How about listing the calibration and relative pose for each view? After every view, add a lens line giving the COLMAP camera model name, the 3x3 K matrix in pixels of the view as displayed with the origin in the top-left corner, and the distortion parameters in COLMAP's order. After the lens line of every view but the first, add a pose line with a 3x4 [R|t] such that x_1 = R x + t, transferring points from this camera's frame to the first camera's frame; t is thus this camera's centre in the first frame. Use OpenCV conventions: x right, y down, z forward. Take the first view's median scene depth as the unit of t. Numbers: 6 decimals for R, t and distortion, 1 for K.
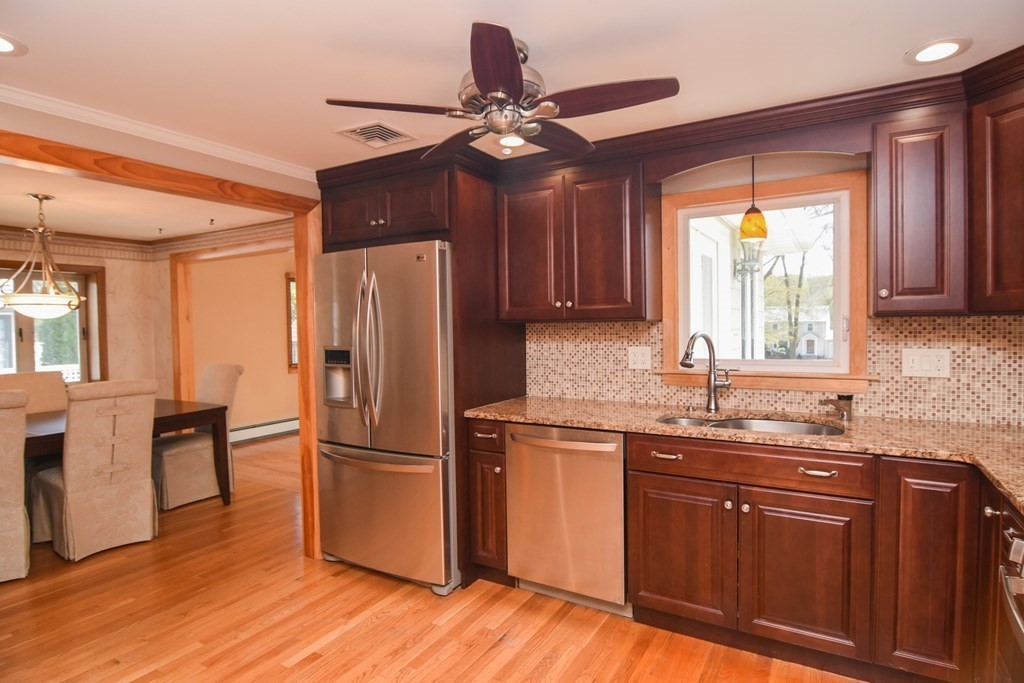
lens RADIAL K [[551.1, 0, 512.0], [0, 551.1, 341.5], [0, 0, 1]] dist [-0.005913, -0.000976]
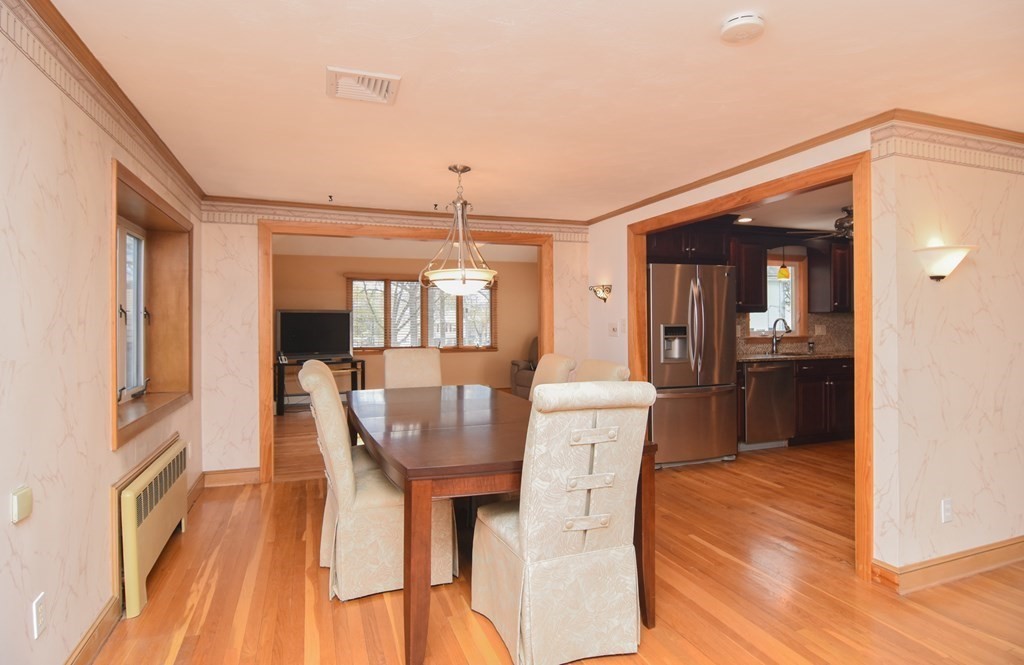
lens RADIAL K [[547.7, 0, 512.3], [0, 547.7, 324.0], [0, 0, 1]] dist [-0.014113, -0.000443]
pose [[0.623791, 0.009046, 0.781539, -1.550741], [0.020525, 0.999399, -0.027950, 0.036533], [-0.781322, 0.033476, 0.623230, 0.337625]]
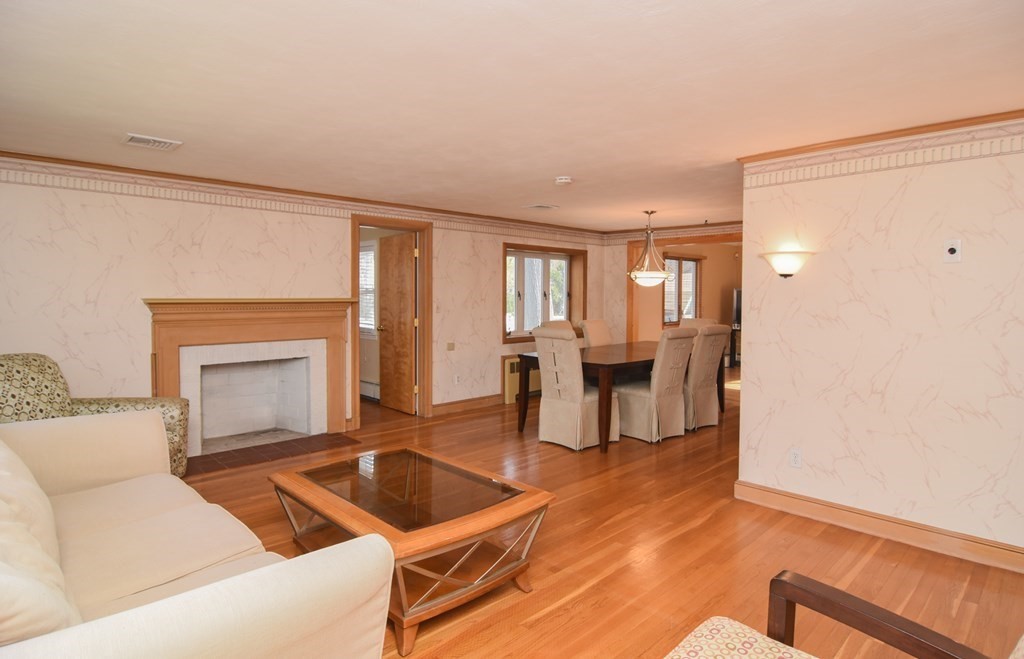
lens RADIAL K [[560.2, 0, 518.5], [0, 560.2, 312.9], [0, 0, 1]] dist [-0.001209, -0.000083]
pose [[0.968791, 0.028133, -0.246278, -0.818128], [-0.026990, 0.999604, 0.008015, 0.034265], [0.246406, -0.001118, 0.969166, -0.722736]]
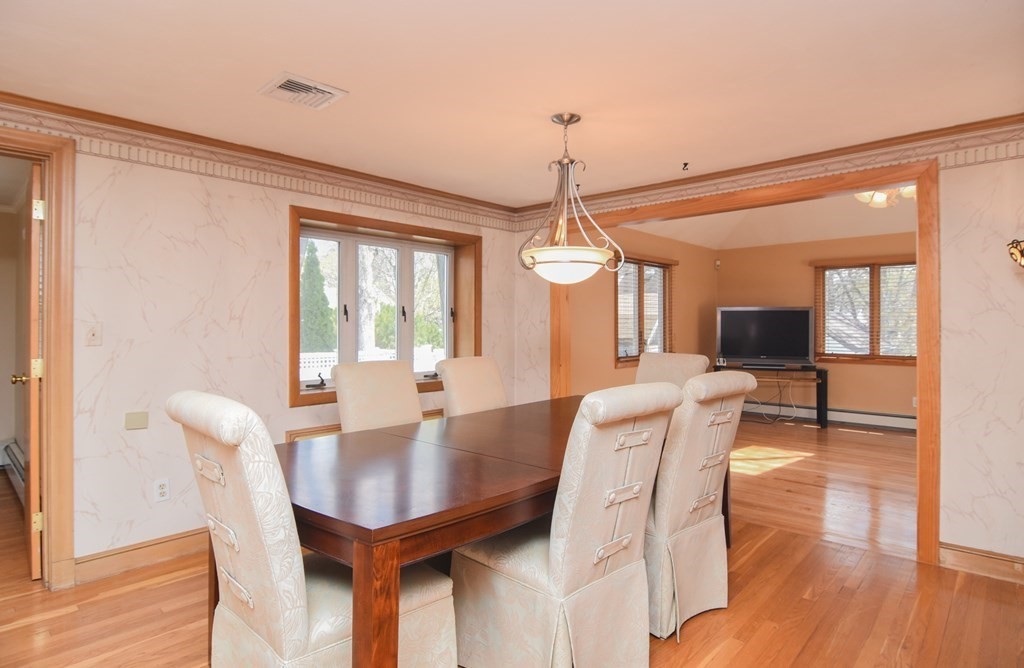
lens RADIAL K [[547.7, 0, 512.3], [0, 547.7, 325.5], [0, 0, 1]] dist [-0.014113, -0.000443]
pose [[0.978664, 0.015784, -0.204862, -0.775871], [-0.021435, 0.999448, -0.025396, 0.033283], [0.204348, 0.029246, 0.978461, 0.274969]]
